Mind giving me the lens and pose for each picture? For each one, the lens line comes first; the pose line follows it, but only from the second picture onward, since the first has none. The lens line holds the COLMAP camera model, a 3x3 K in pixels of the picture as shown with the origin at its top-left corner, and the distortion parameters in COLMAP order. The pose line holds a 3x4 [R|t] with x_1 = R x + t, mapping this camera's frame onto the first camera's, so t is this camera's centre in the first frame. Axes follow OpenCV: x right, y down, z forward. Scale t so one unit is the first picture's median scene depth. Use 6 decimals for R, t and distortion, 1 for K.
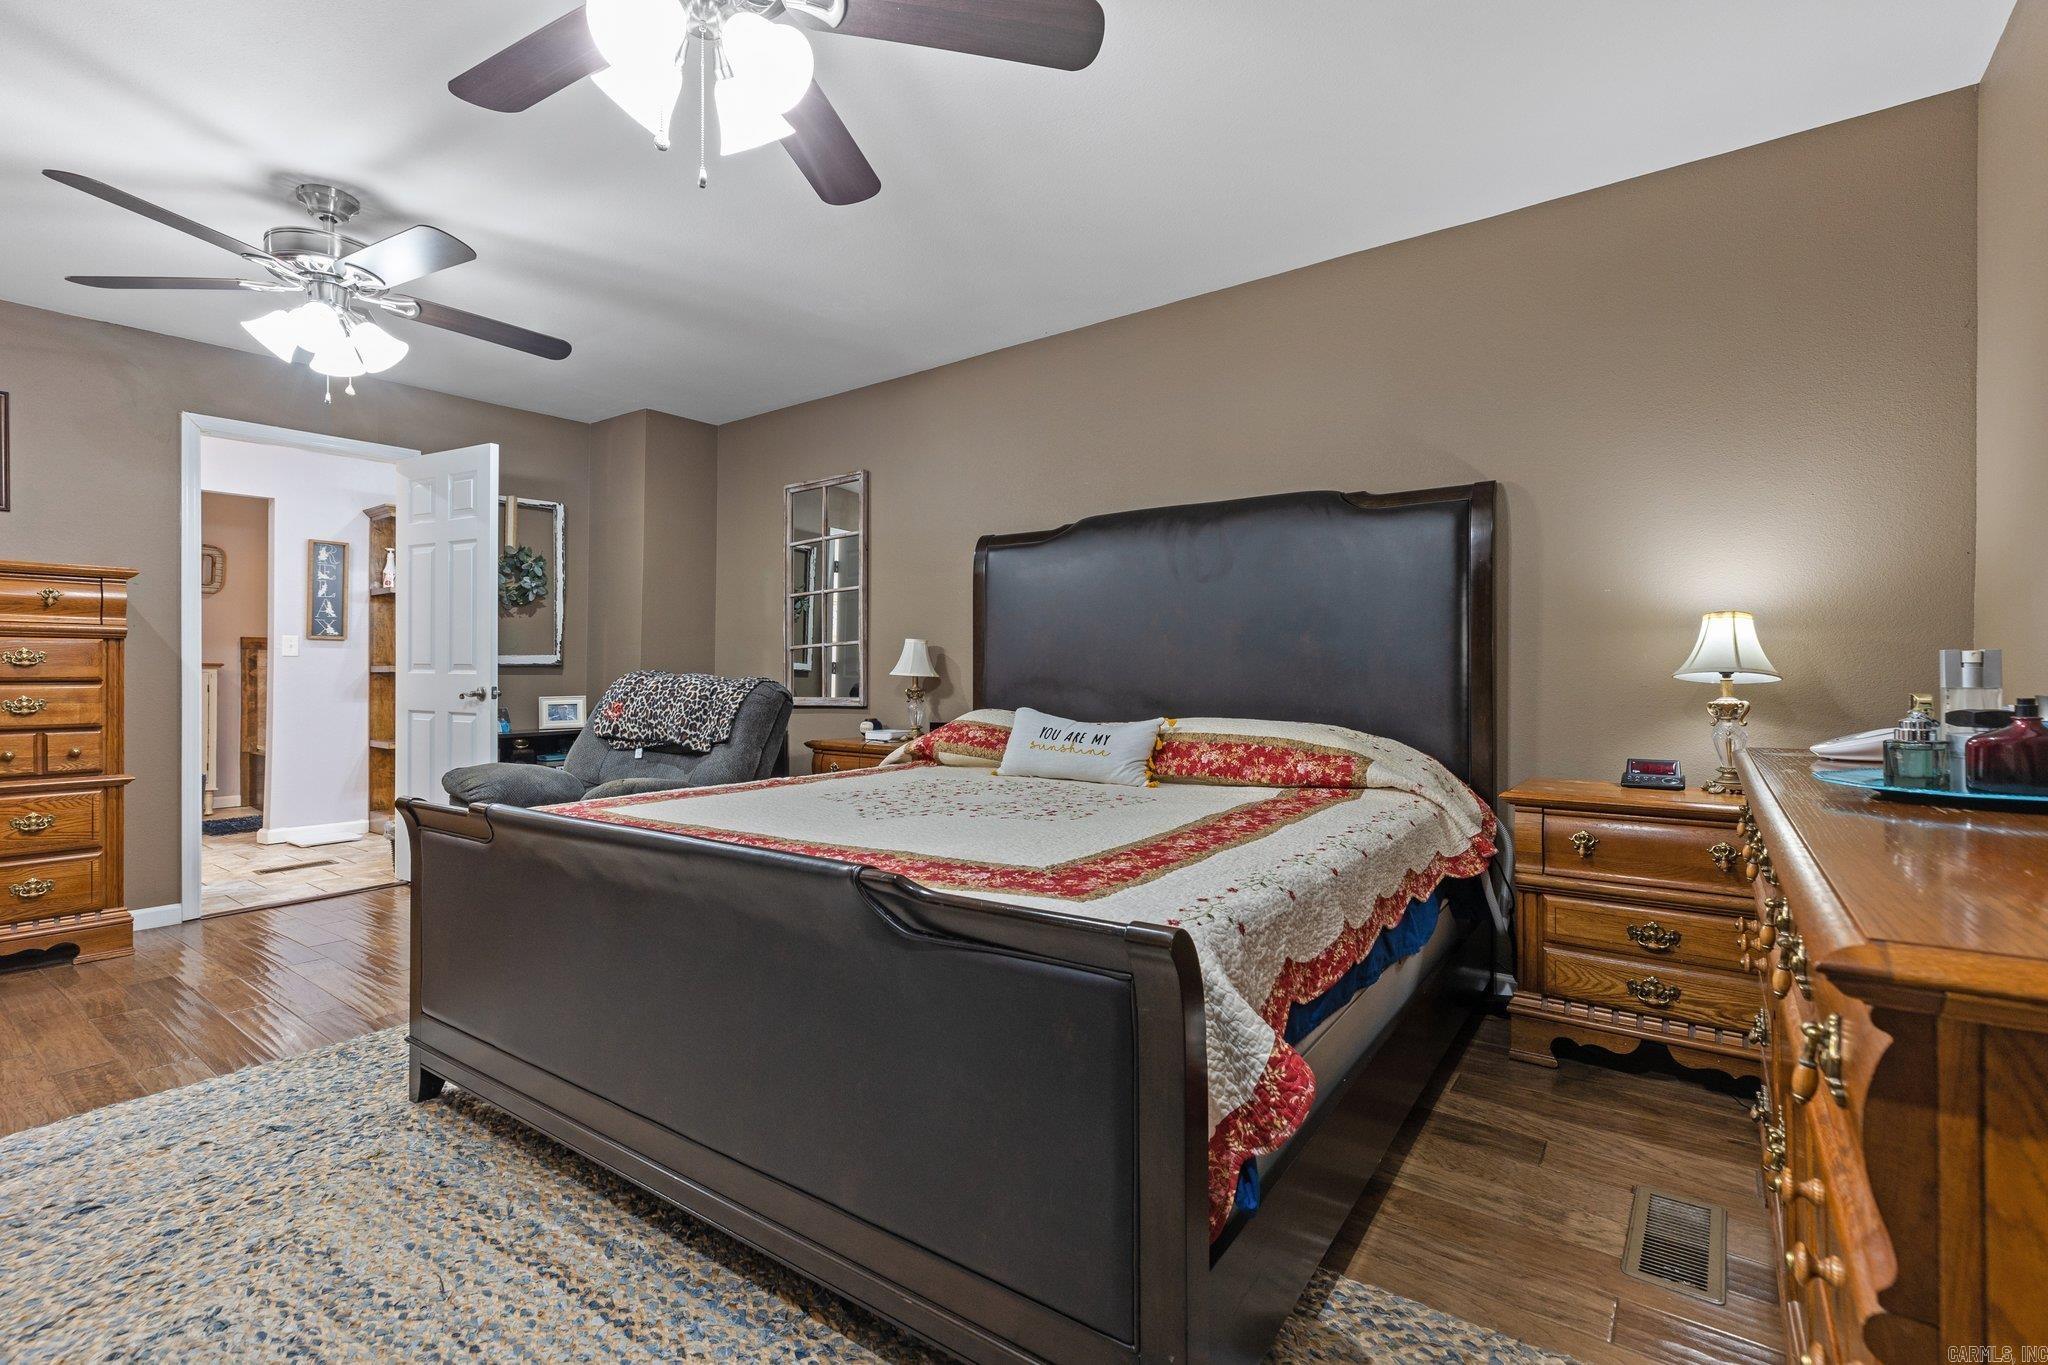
lens RADIAL K [[933.0, 0, 1027.2], [0, 933.0, 679.3], [0, 0, 1]] dist [0.005943, -0.000877]
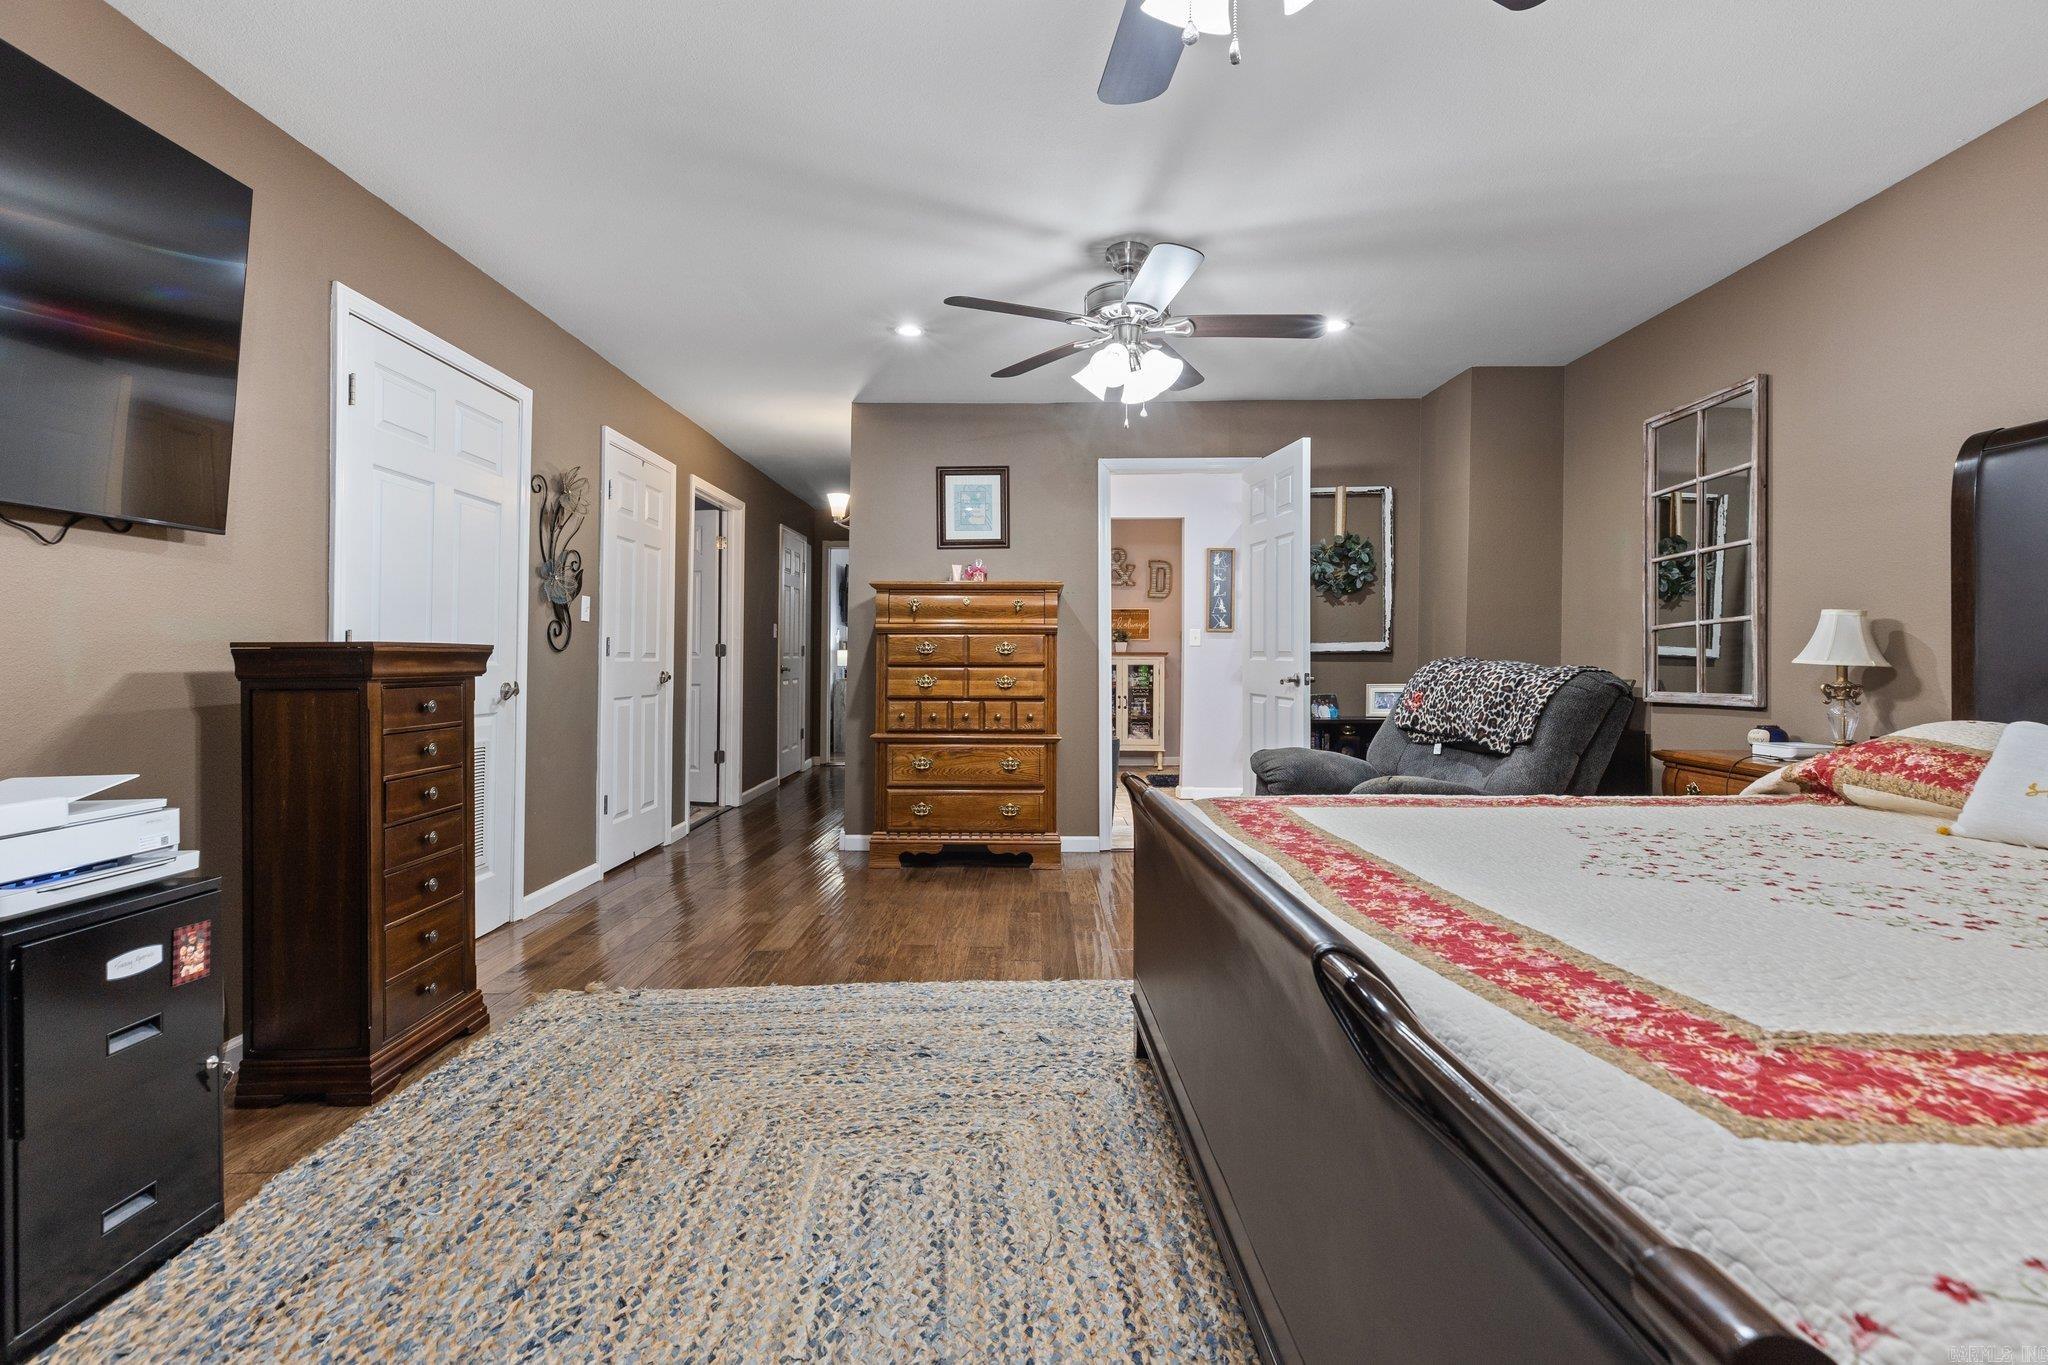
lens RADIAL K [[933.0, 0, 1026.1], [0, 933.0, 659.6], [0, 0, 1]] dist [0.005943, -0.000877]
pose [[0.590843, 0.000561, -0.806786, 0.092773], [-0.007052, 0.999965, -0.004469, -0.000312], [0.806756, 0.008330, 0.590827, 0.170239]]
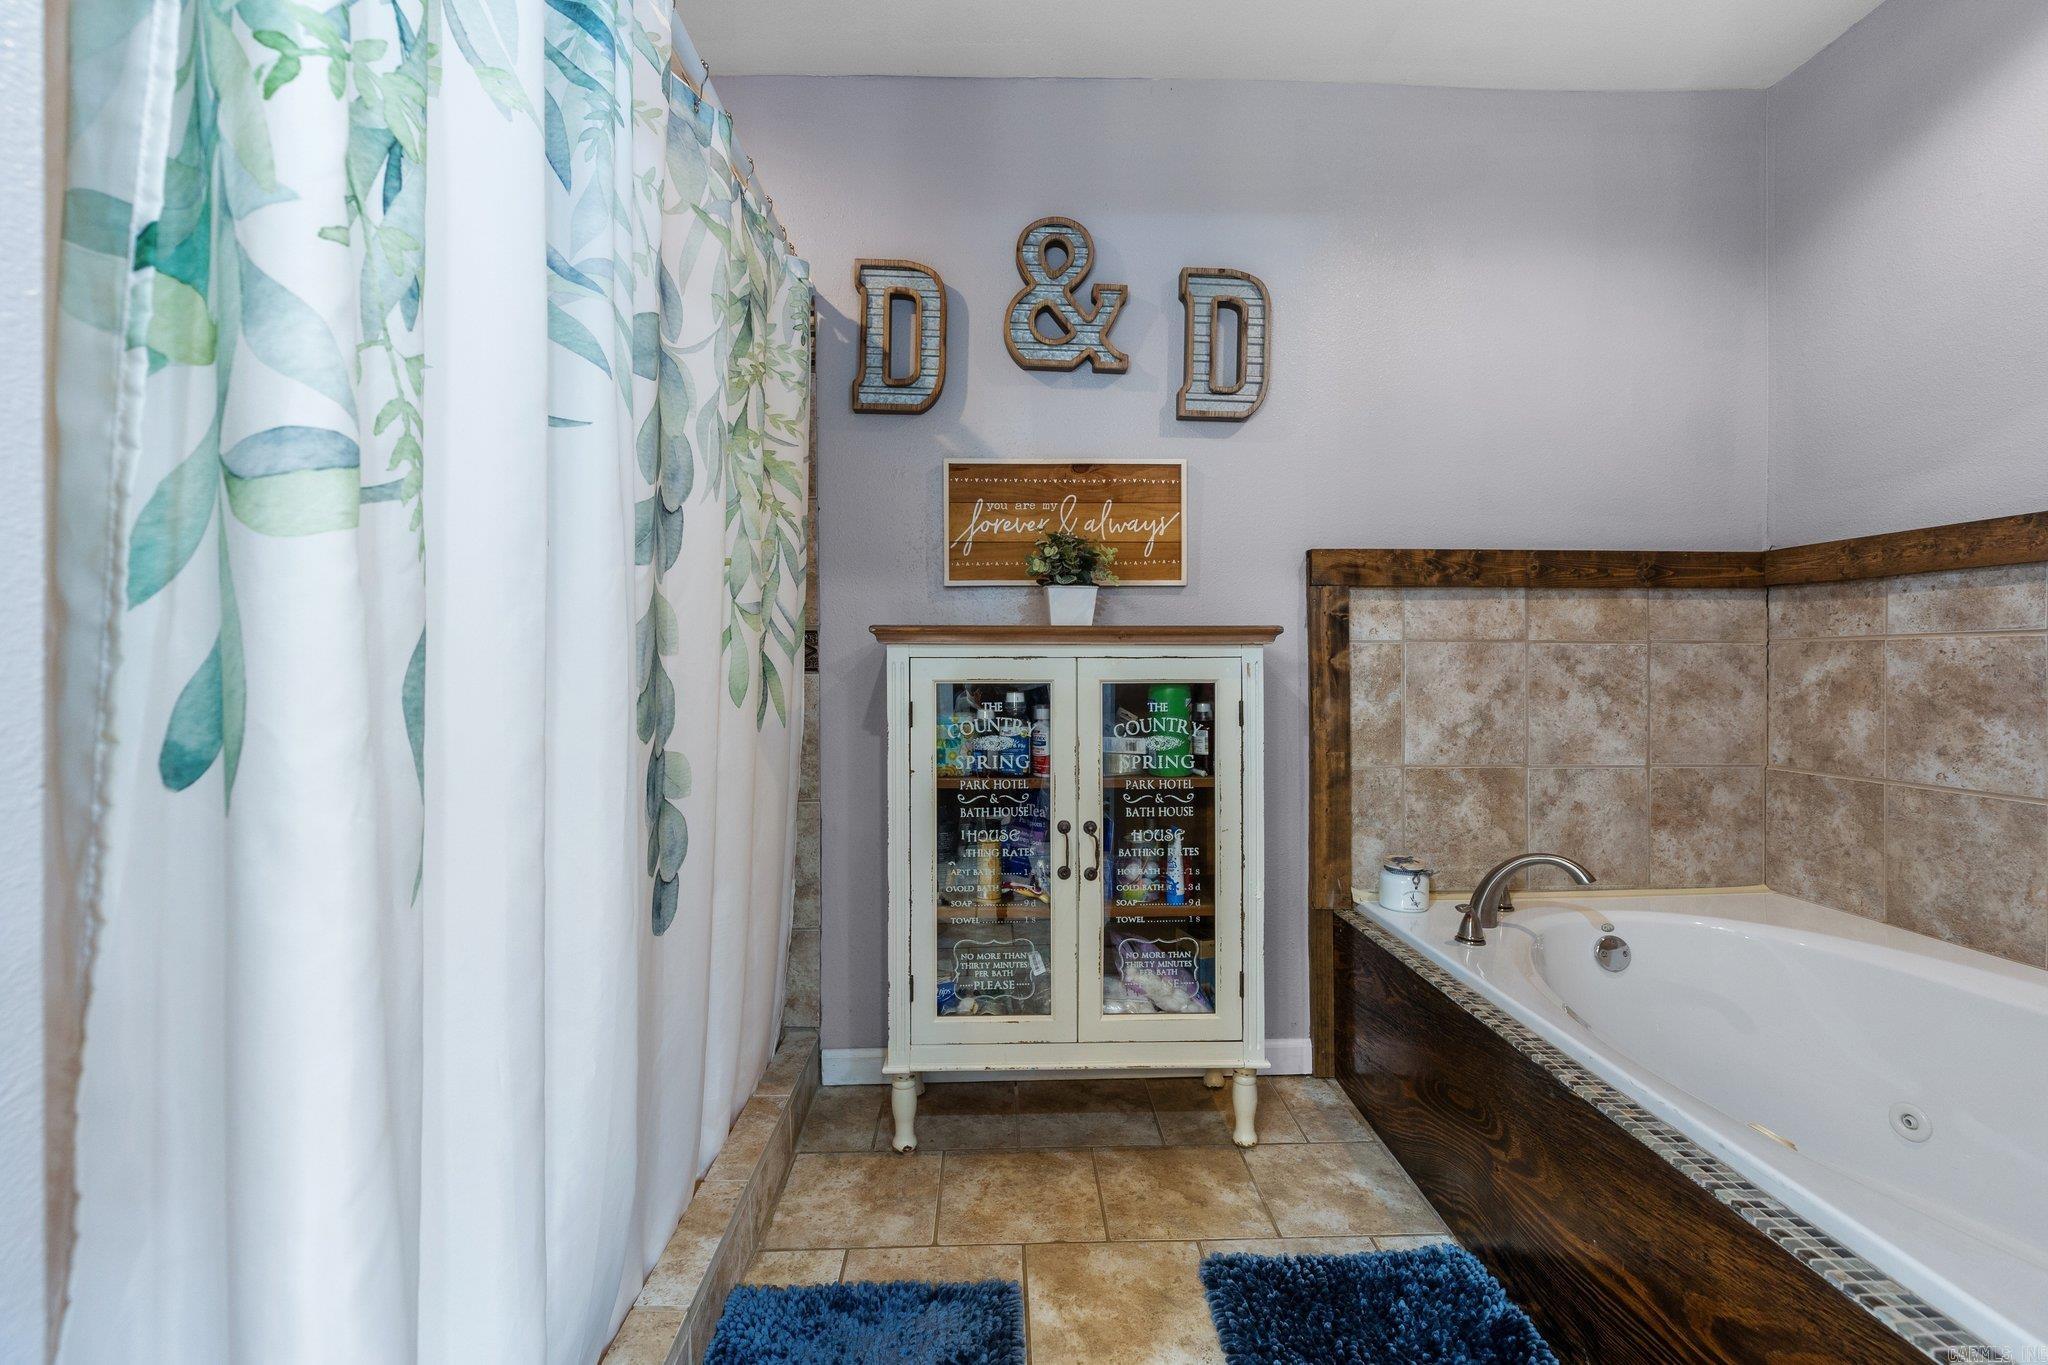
lens RADIAL K [[933.0, 0, 1025.1], [0, 933.0, 673.7], [0, 0, 1]] dist [0.005943, -0.000877]
pose [[0.604331, -0.001534, -0.796732, -1.200509], [0.003190, 0.999995, 0.000495, -0.004556], [0.796727, -0.002841, 0.604333, 1.361045]]
